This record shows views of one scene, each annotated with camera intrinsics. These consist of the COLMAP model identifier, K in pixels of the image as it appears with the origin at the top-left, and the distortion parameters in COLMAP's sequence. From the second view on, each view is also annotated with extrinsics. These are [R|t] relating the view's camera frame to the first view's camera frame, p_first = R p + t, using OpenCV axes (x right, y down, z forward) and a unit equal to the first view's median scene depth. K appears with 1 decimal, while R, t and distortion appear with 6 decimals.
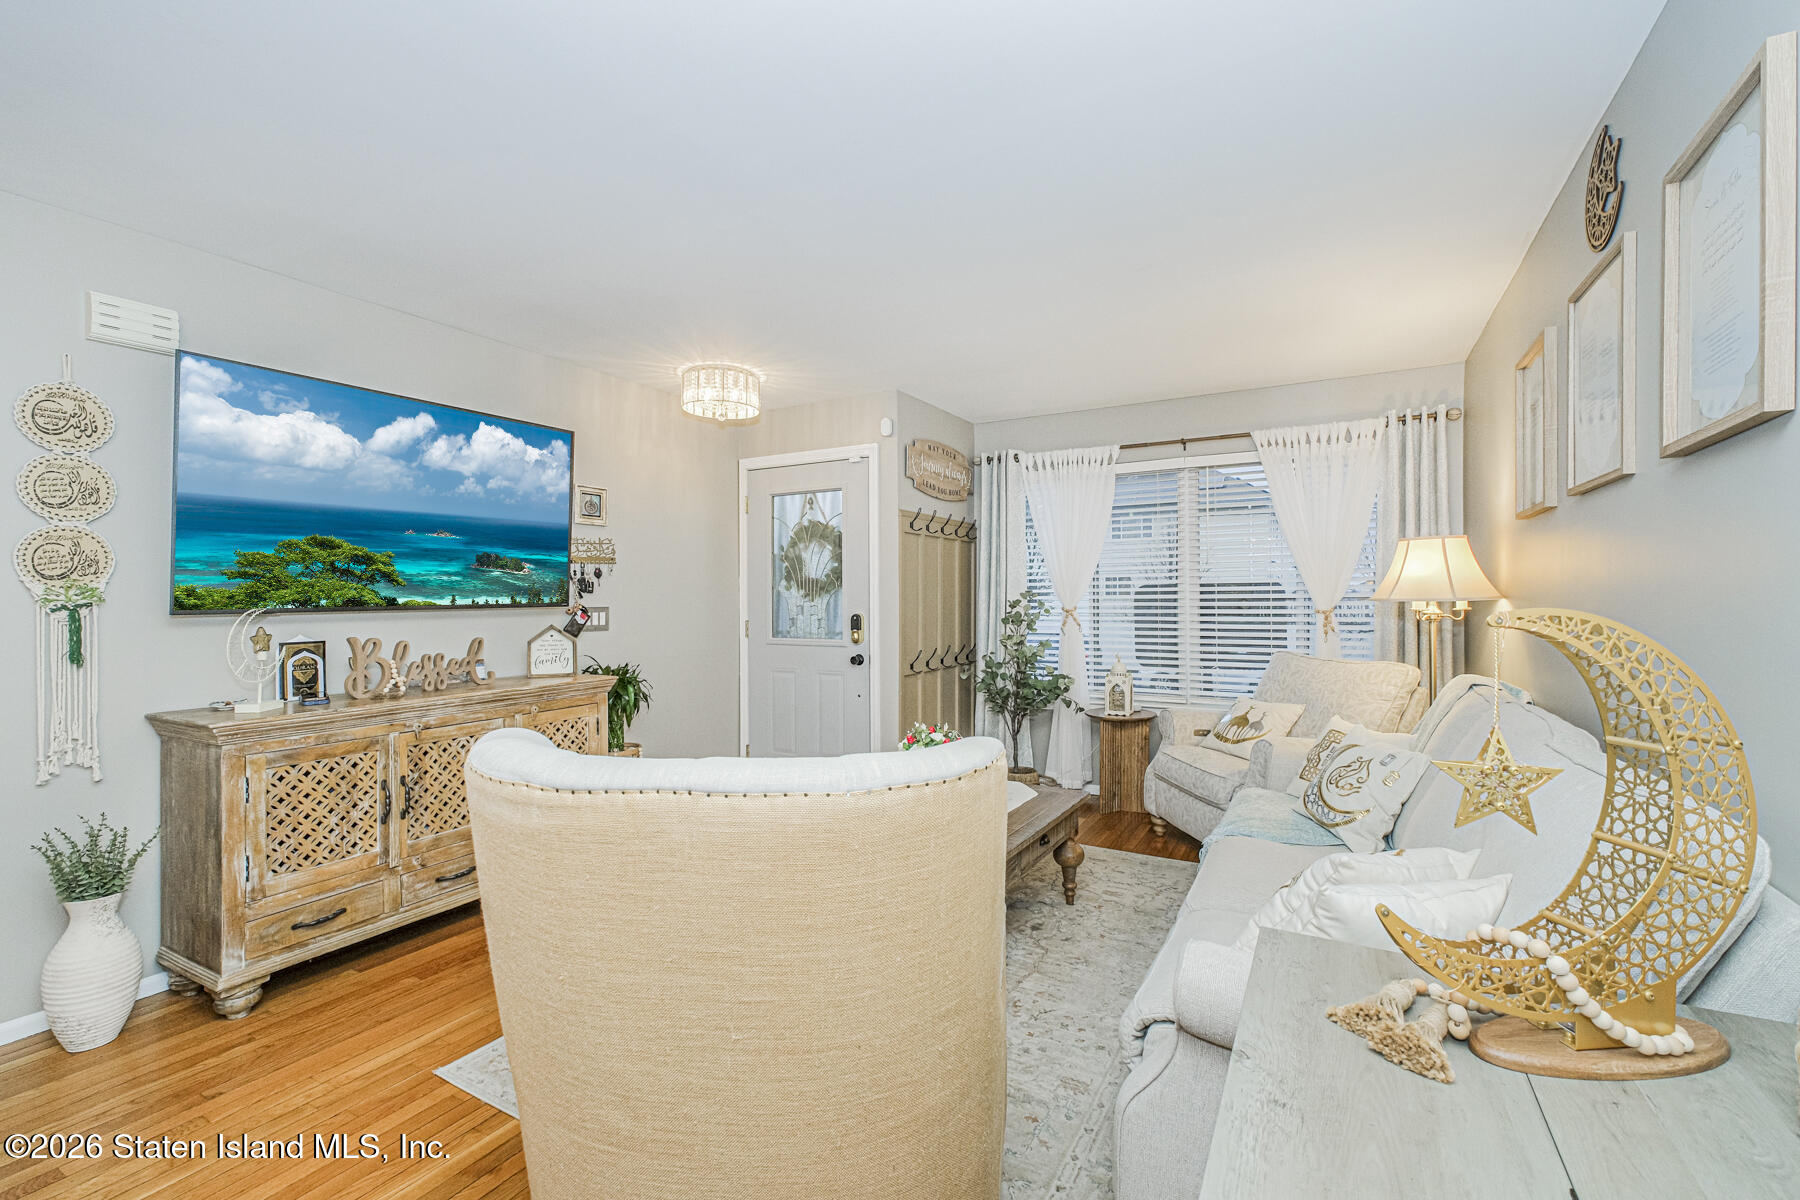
lens RADIAL K [[778.1, 0, 907.4], [0, 778.1, 603.0], [0, 0, 1]] dist [0.000343, -0.000137]
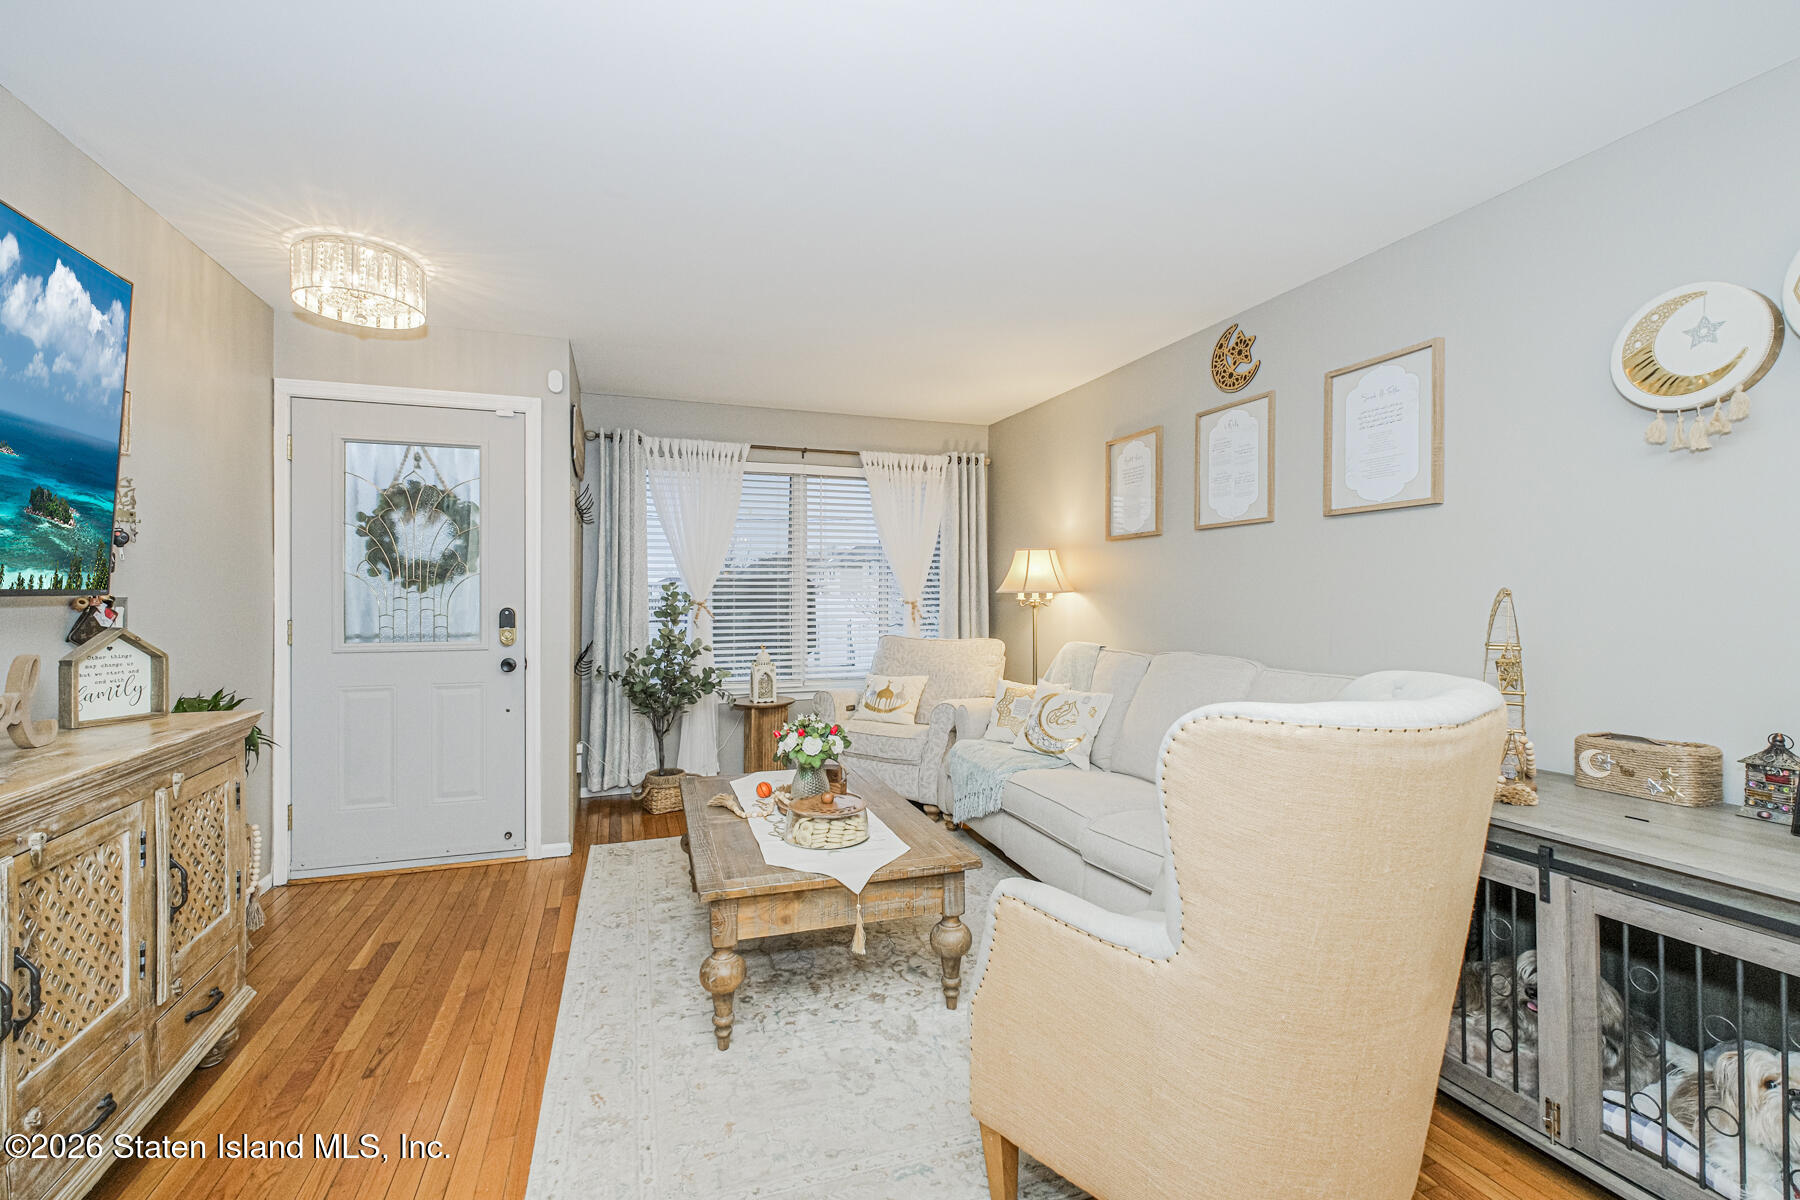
lens RADIAL K [[781.5, 0, 898.8], [0, 781.5, 601.2], [0, 0, 1]] dist [-0.000911, -0.000106]
pose [[0.648927, -0.001166, 0.760849, -0.413620], [0.001585, 0.999999, 0.000180, 0.007890], [-0.760849, 0.001089, 0.648929, 0.176531]]
